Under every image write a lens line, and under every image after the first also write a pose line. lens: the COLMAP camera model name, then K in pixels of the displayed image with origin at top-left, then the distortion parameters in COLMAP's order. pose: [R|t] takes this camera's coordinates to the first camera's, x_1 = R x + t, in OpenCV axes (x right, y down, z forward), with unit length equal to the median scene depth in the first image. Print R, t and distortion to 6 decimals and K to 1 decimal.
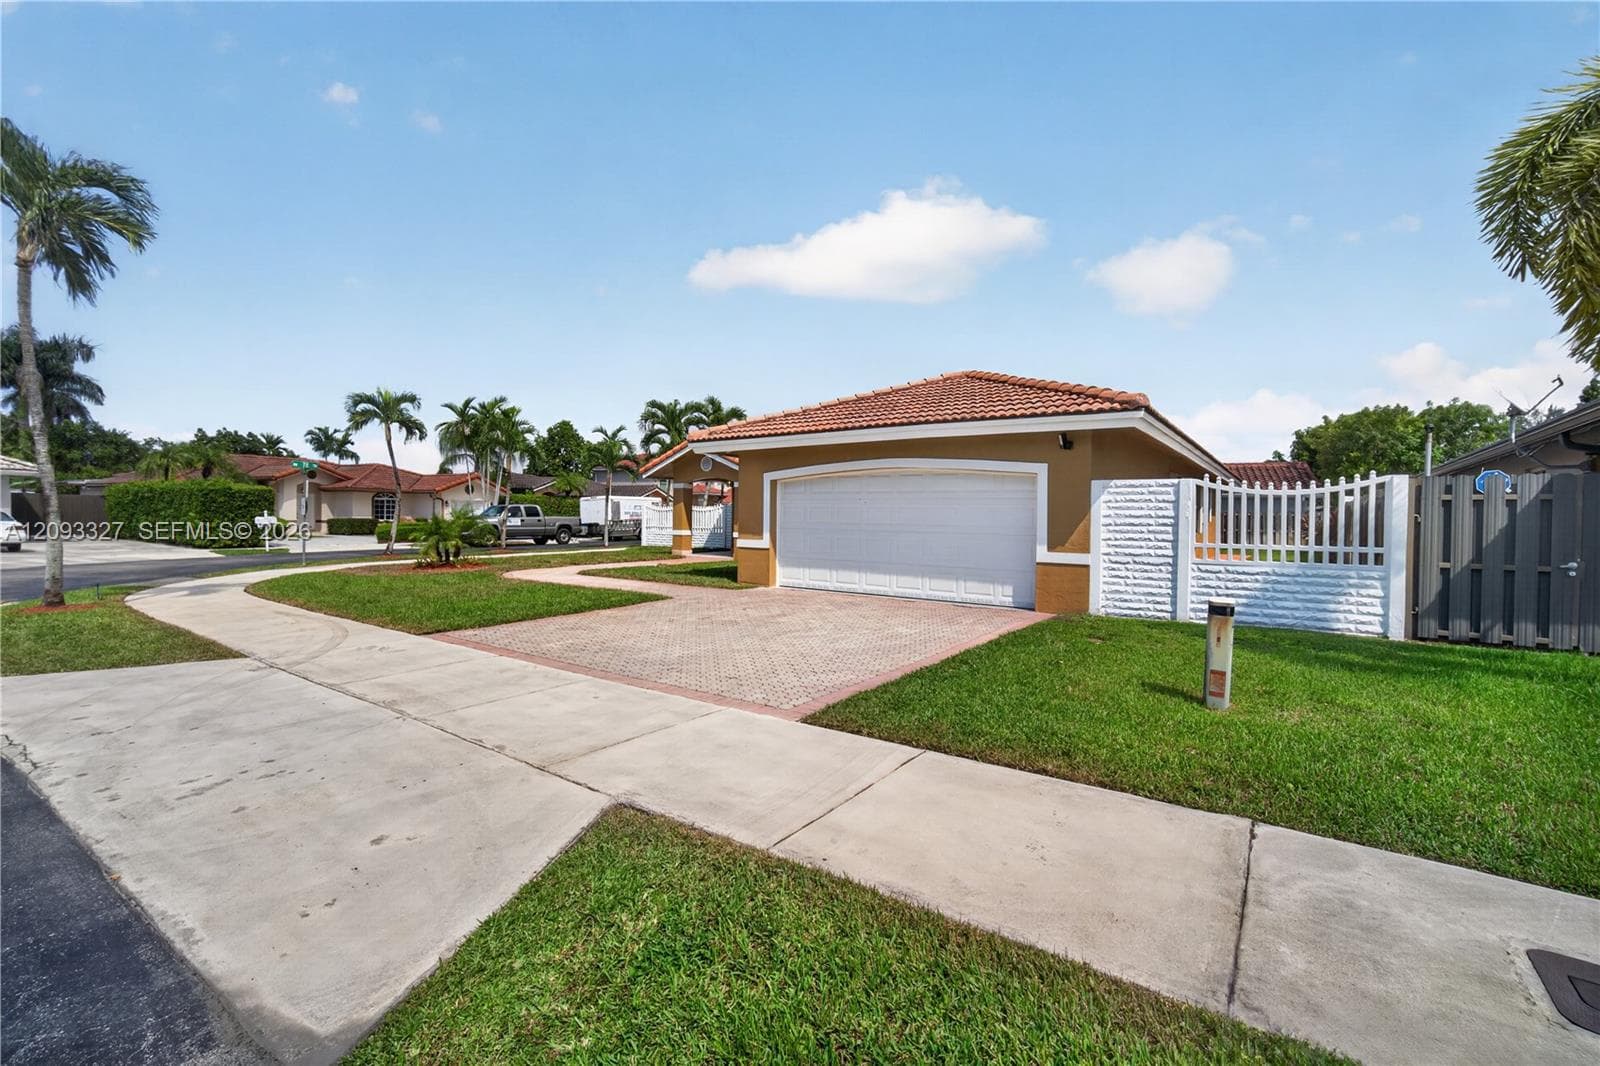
lens RADIAL K [[704.4, 0, 787.1], [0, 704.4, 536.6], [0, 0, 1]] dist [-0.003144, 0.000017]
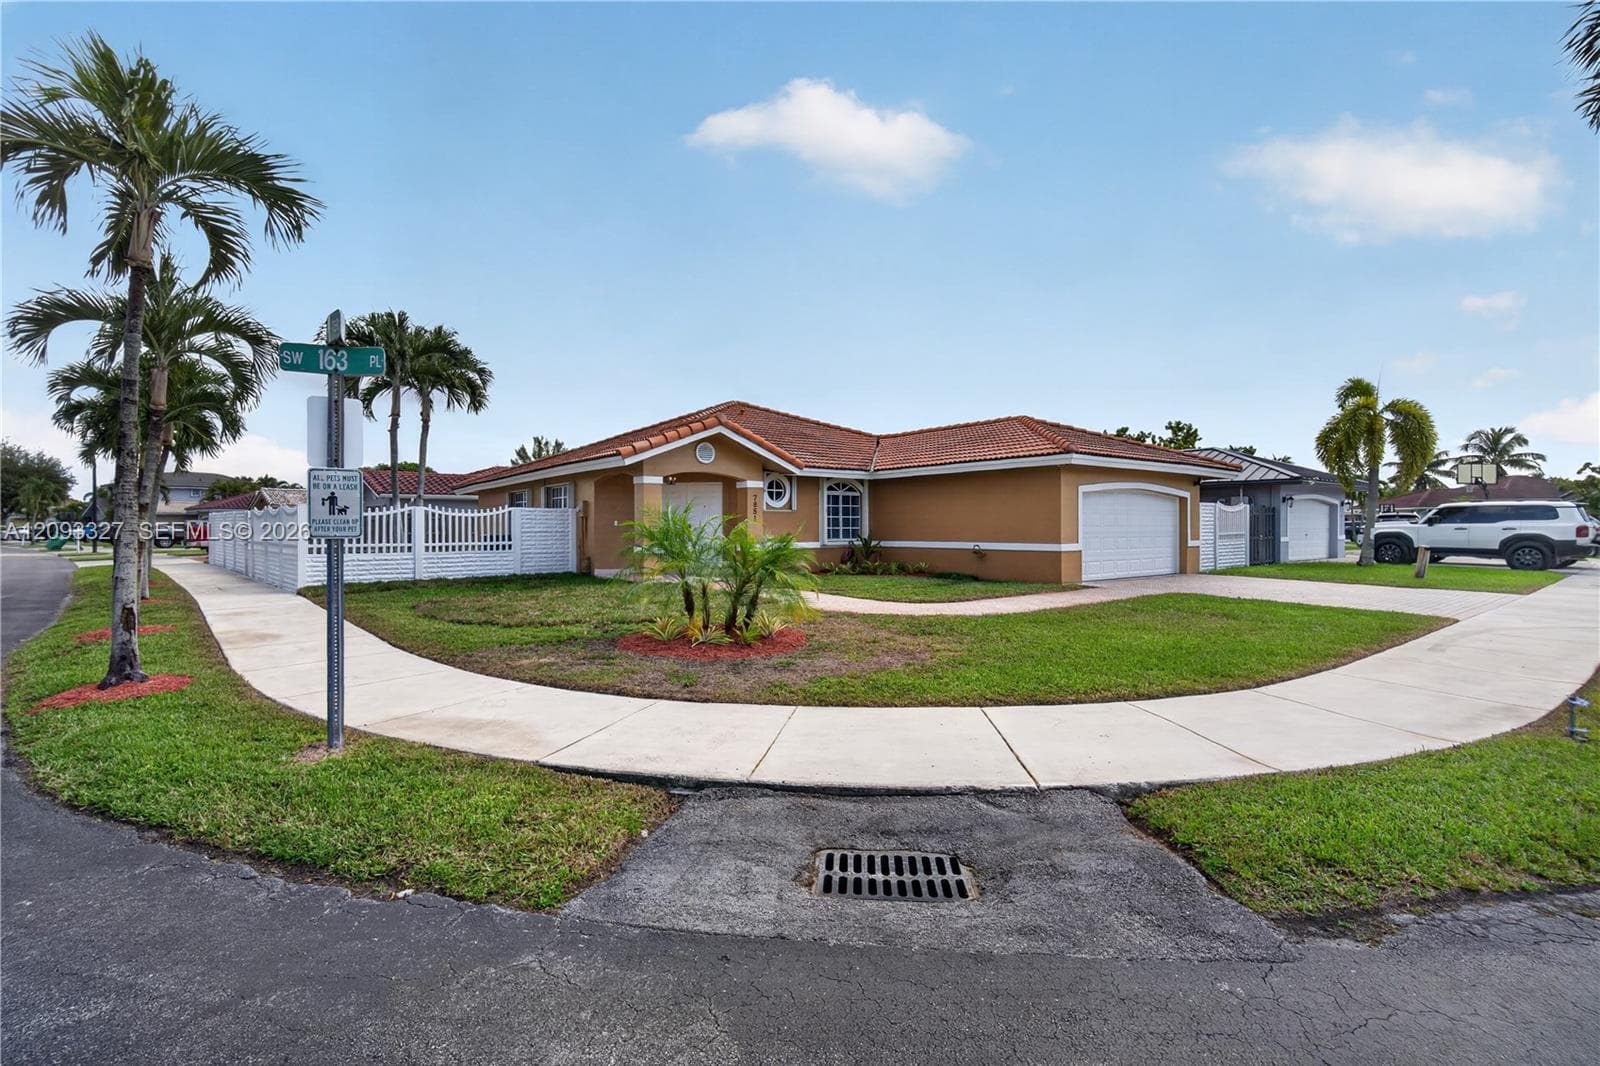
lens RADIAL K [[704.4, 0, 787.1], [0, 704.4, 536.6], [0, 0, 1]] dist [-0.003144, 0.000017]
pose [[0.294474, -0.028503, 0.955234, -1.692936], [0.030588, 0.999324, 0.020389, -0.059713], [-0.955170, 0.023214, 0.295147, 1.487600]]
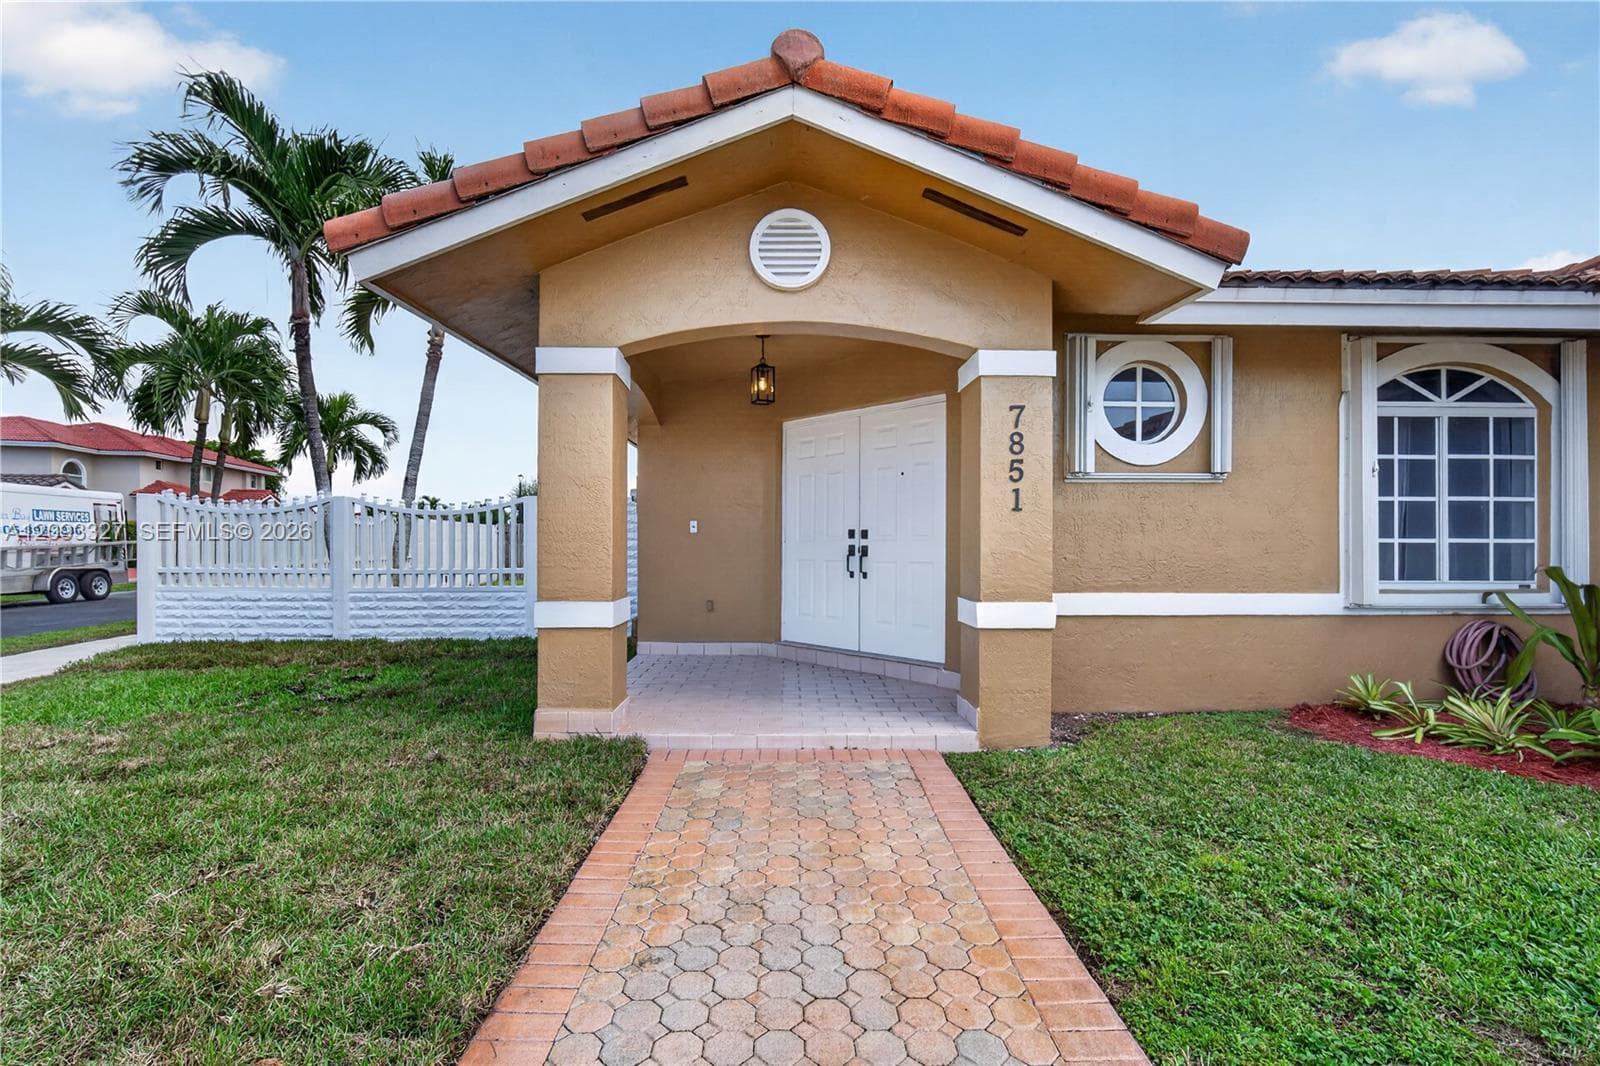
lens RADIAL K [[704.4, 0, 787.1], [0, 704.4, 536.6], [0, 0, 1]] dist [-0.003144, 0.000017]
pose [[0.789365, -0.007723, 0.613876, -0.505548], [0.025261, 0.999483, -0.019909, -0.044597], [-0.613404, 0.031222, 0.789152, 1.802379]]
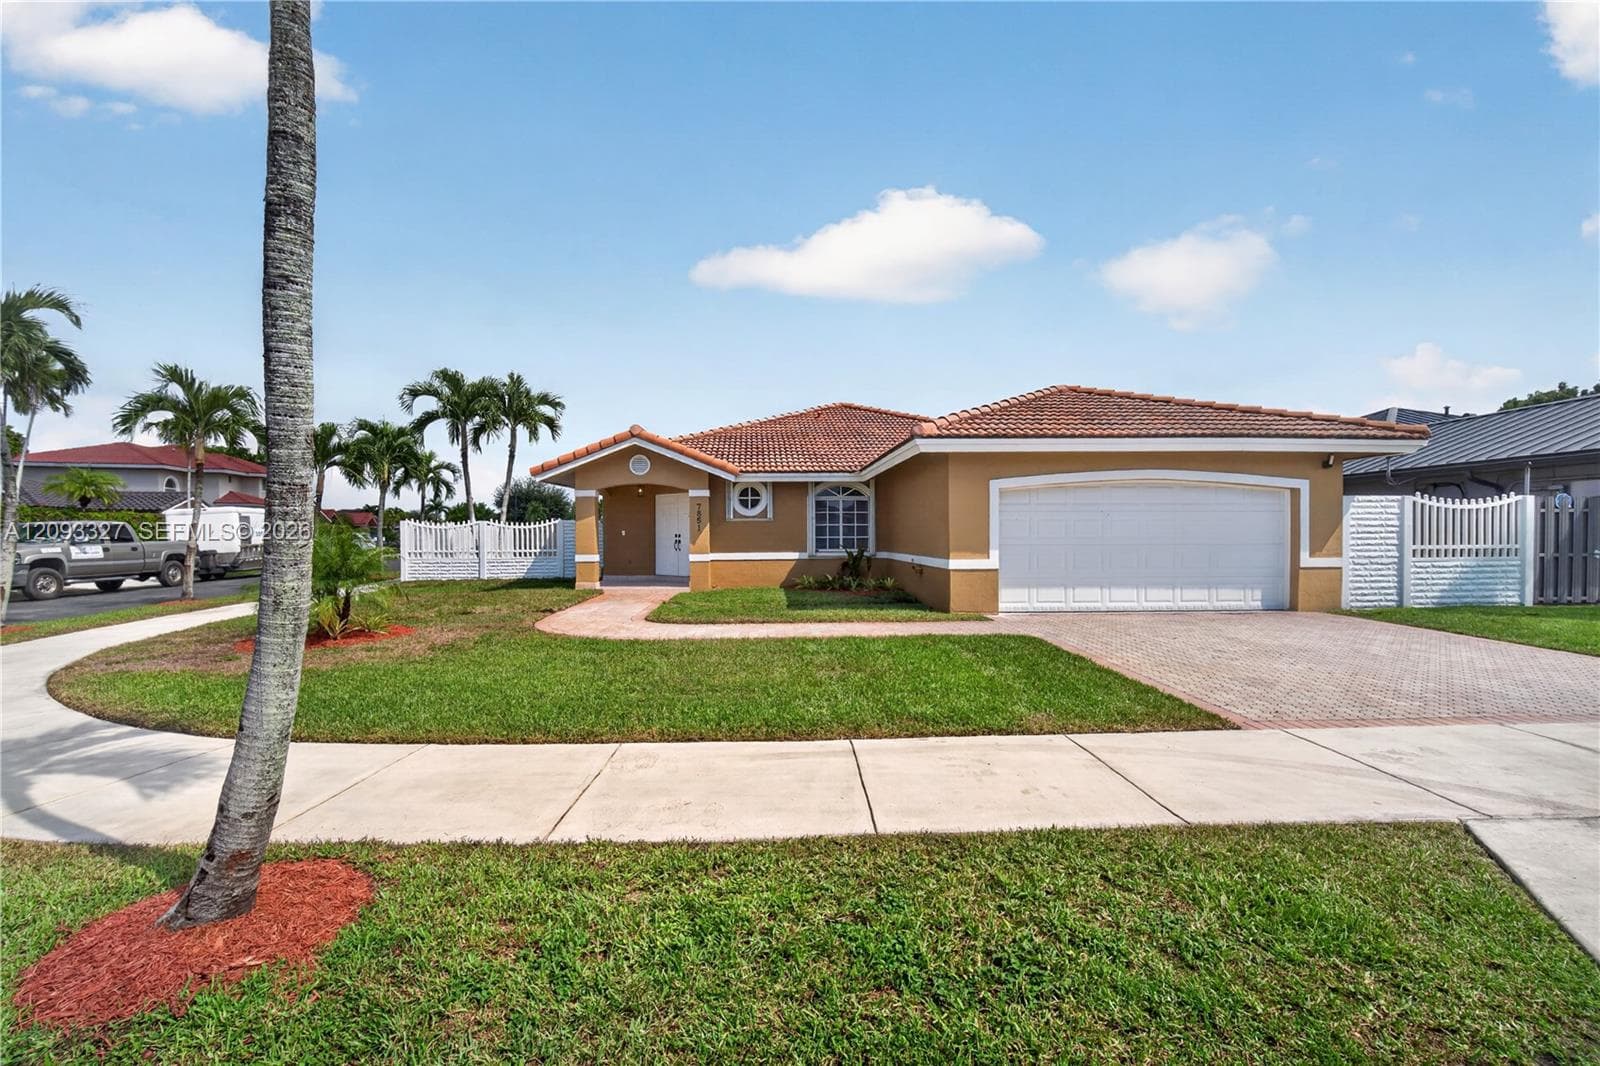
lens RADIAL K [[704.4, 0, 787.1], [0, 704.4, 536.6], [0, 0, 1]] dist [-0.003144, 0.000017]
pose [[0.767531, -0.019867, 0.640704, -1.022572], [0.032601, 0.999436, -0.008063, -0.031306], [-0.640182, 0.027076, 0.767746, 0.680863]]
